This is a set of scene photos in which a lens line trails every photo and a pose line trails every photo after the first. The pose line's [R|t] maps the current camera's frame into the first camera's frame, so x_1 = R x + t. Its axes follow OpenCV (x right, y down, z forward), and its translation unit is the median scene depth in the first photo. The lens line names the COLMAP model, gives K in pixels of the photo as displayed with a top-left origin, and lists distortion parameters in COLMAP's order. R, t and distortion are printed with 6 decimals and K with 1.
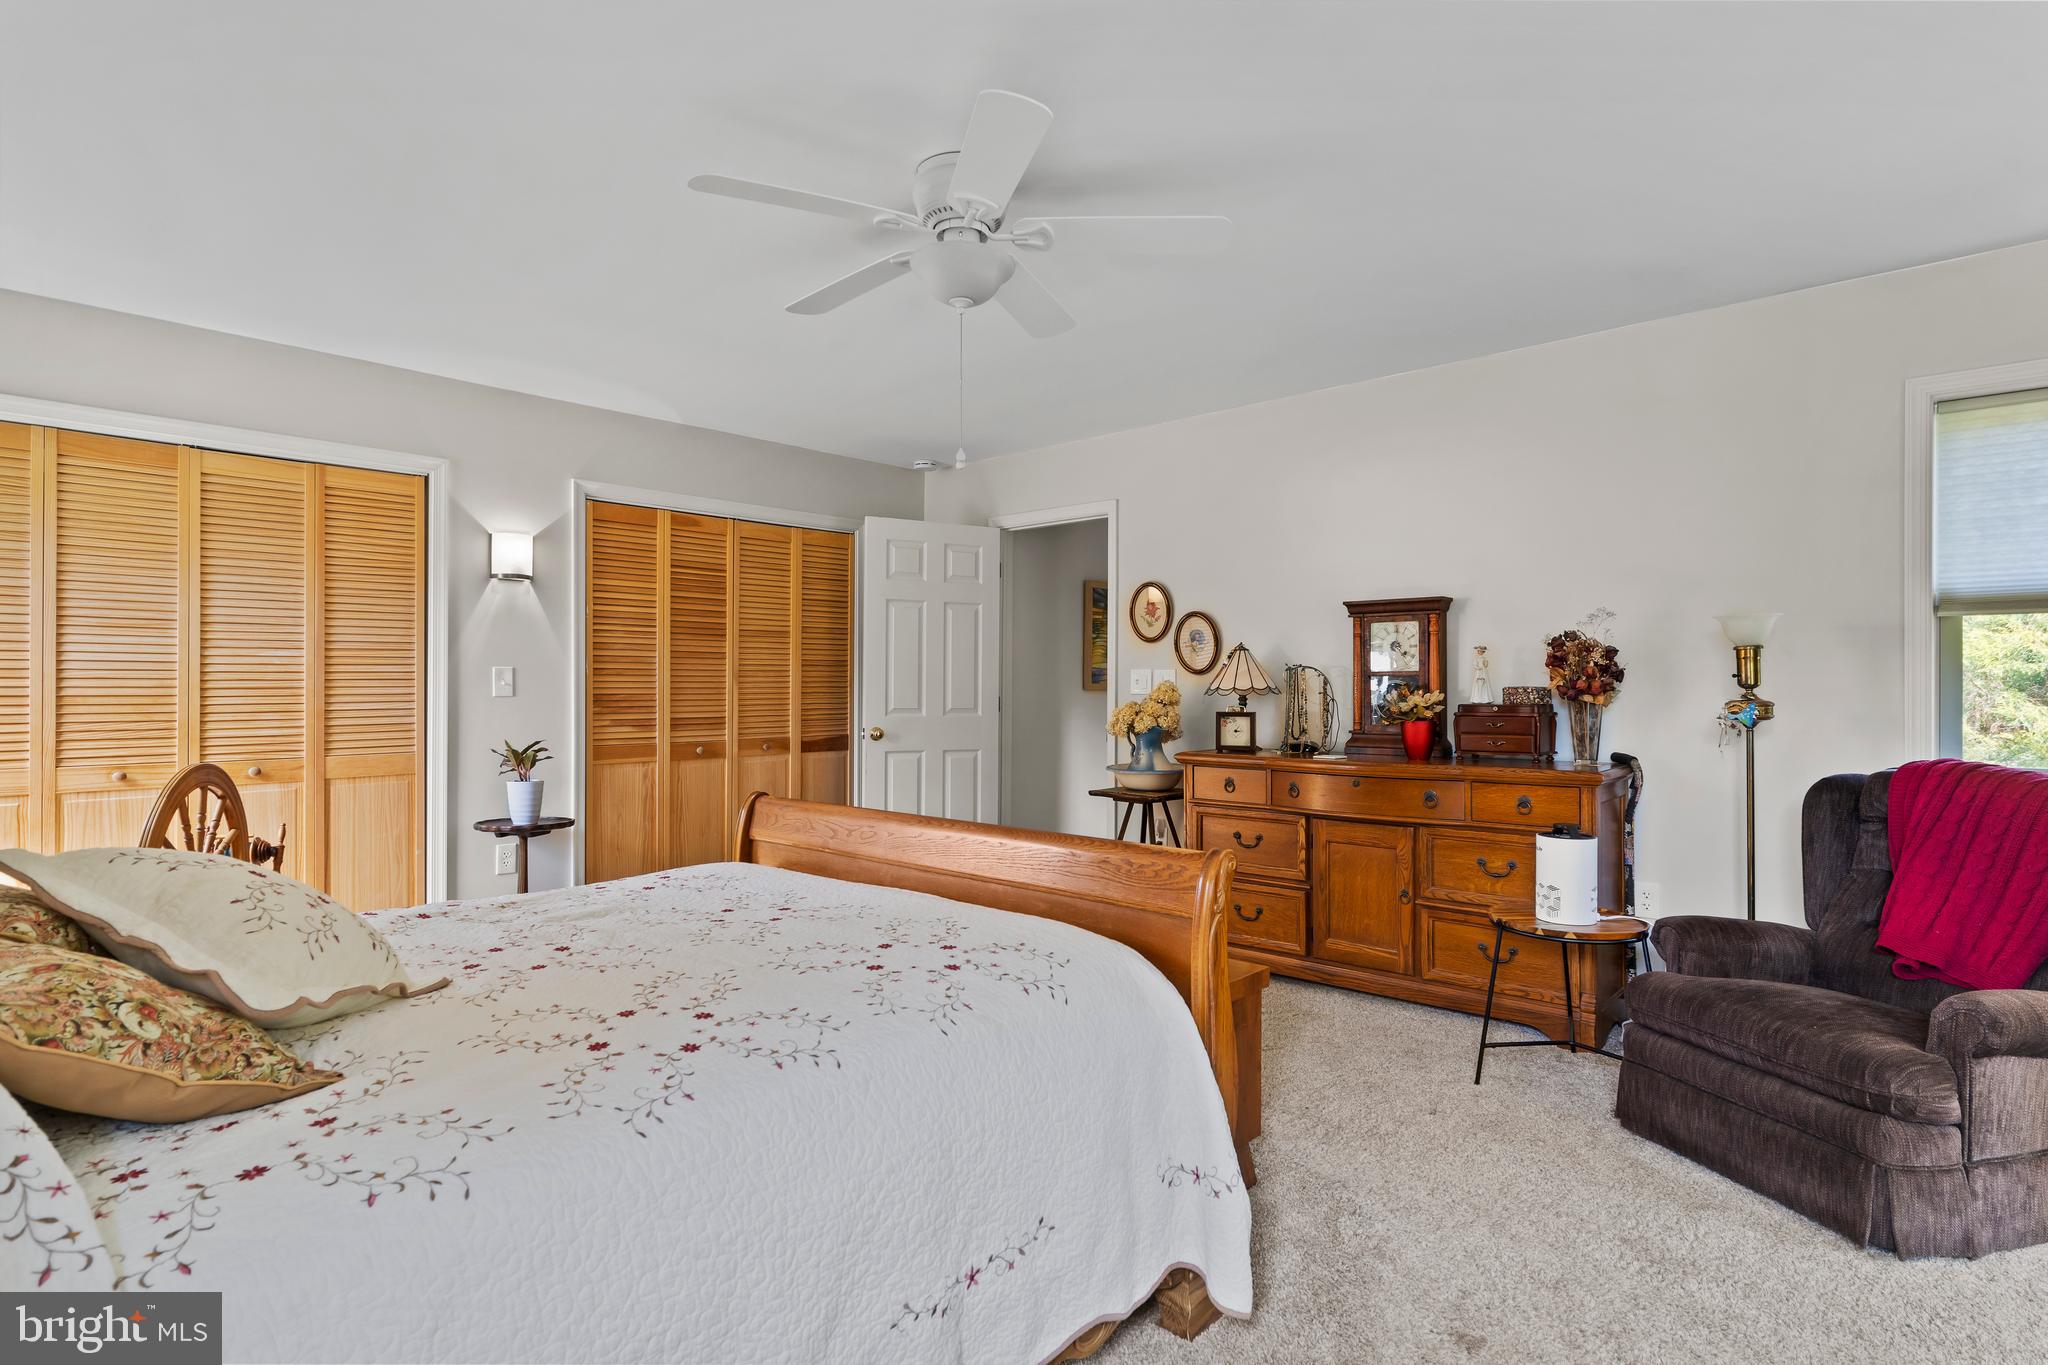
lens RADIAL K [[1054.3, 0, 1026.6], [0, 1054.3, 677.0], [0, 0, 1]] dist [0.001547, -0.000539]
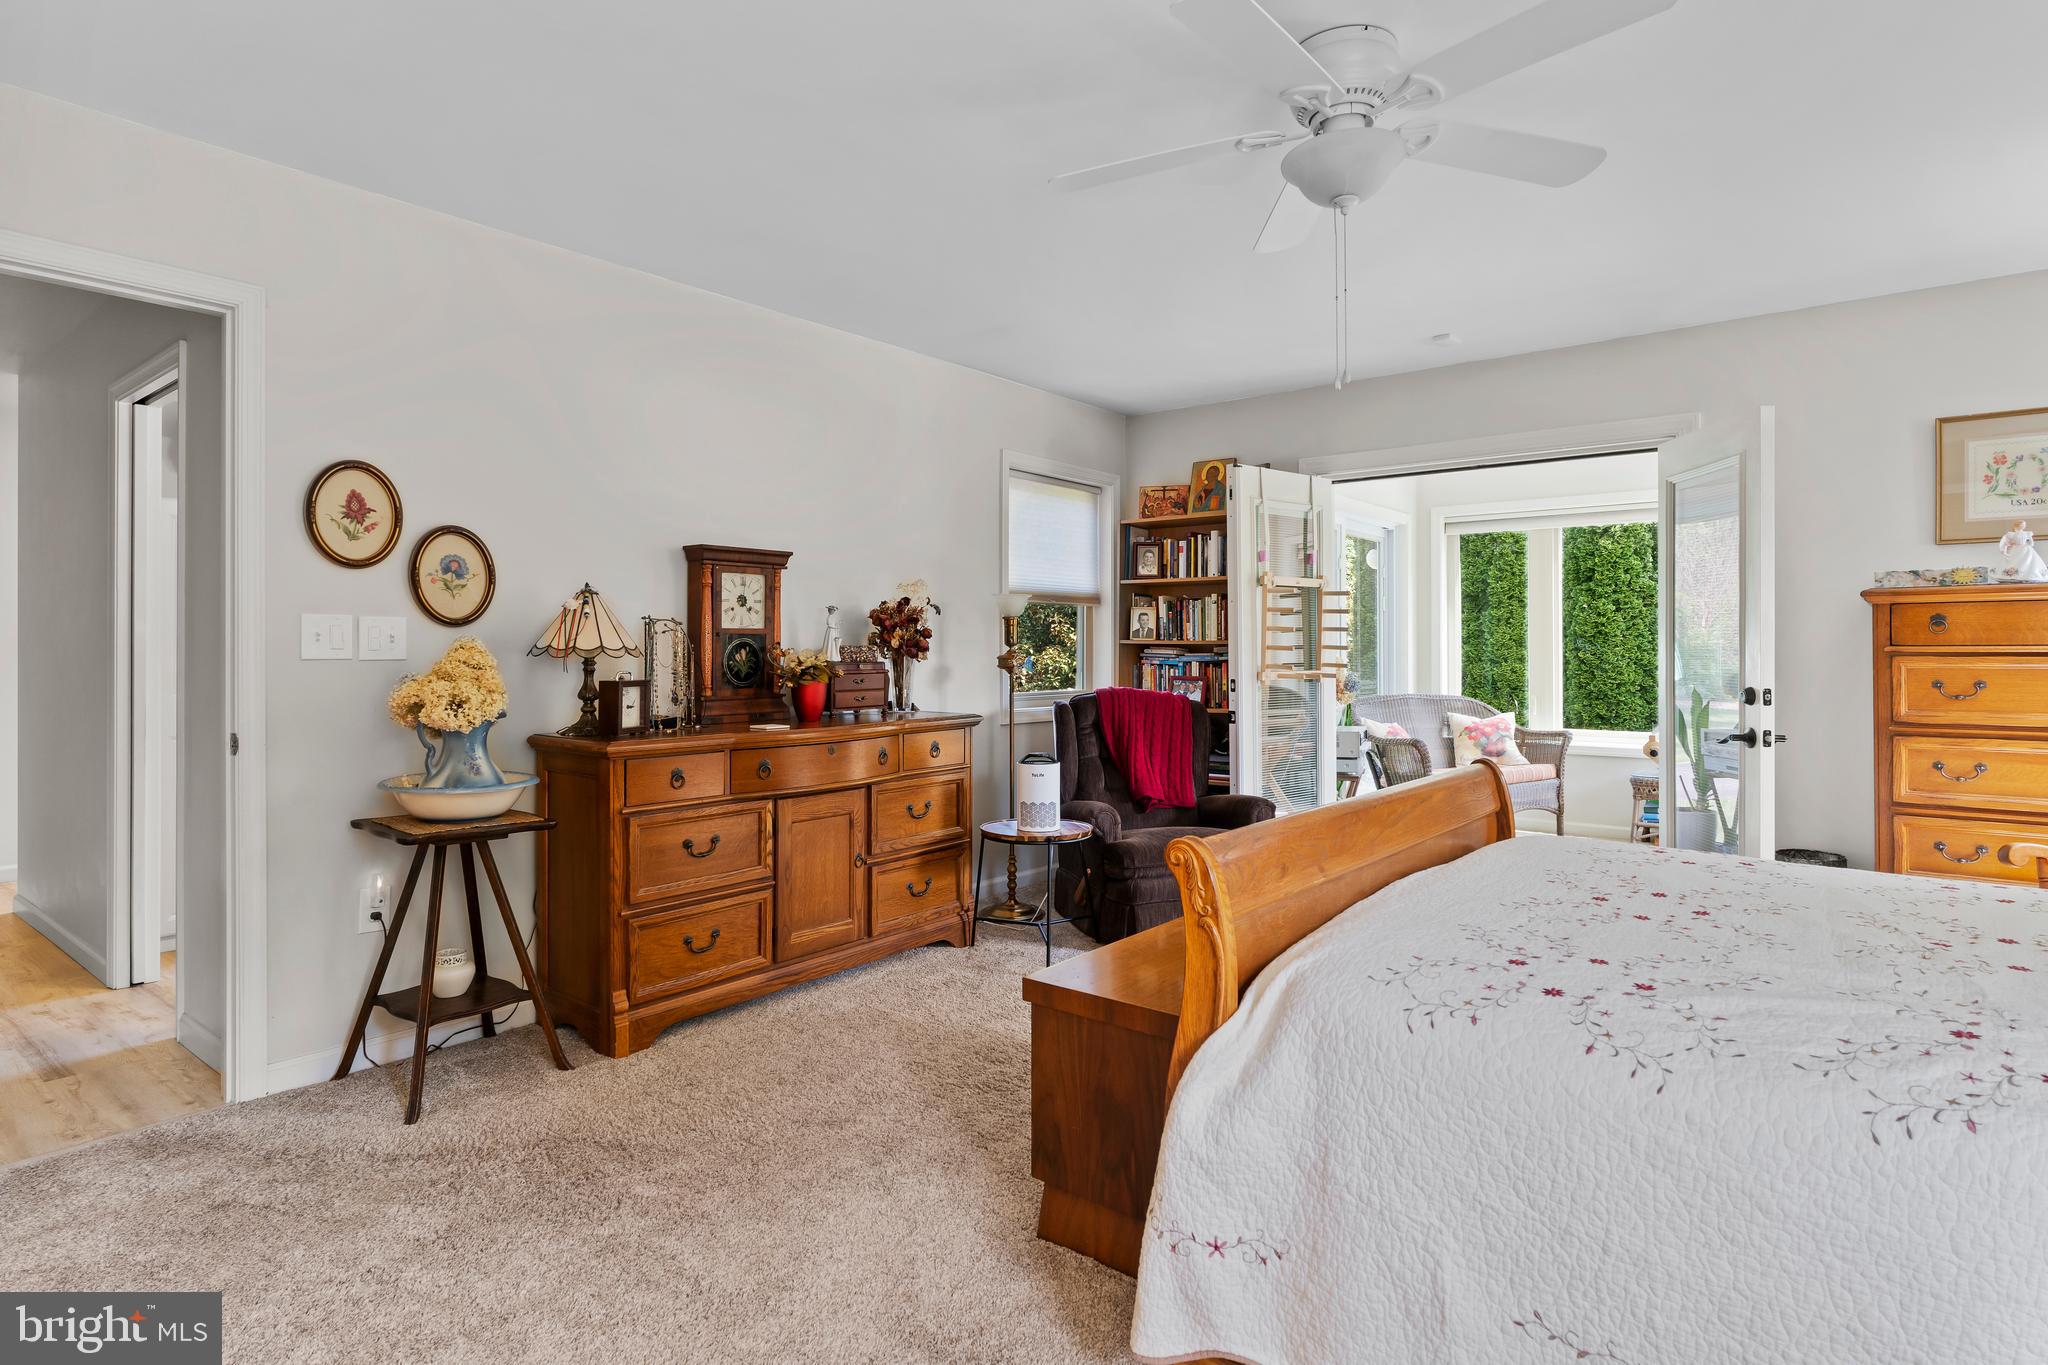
lens RADIAL K [[1054.3, 0, 1072.6], [0, 1054.3, 647.4], [0, 0, 1]] dist [0.001547, -0.000539]
pose [[-0.062578, 0.003013, 0.998036, -0.562633], [-0.002210, 0.999993, -0.003158, 0.012713], [-0.998038, -0.002403, -0.062570, 0.775126]]
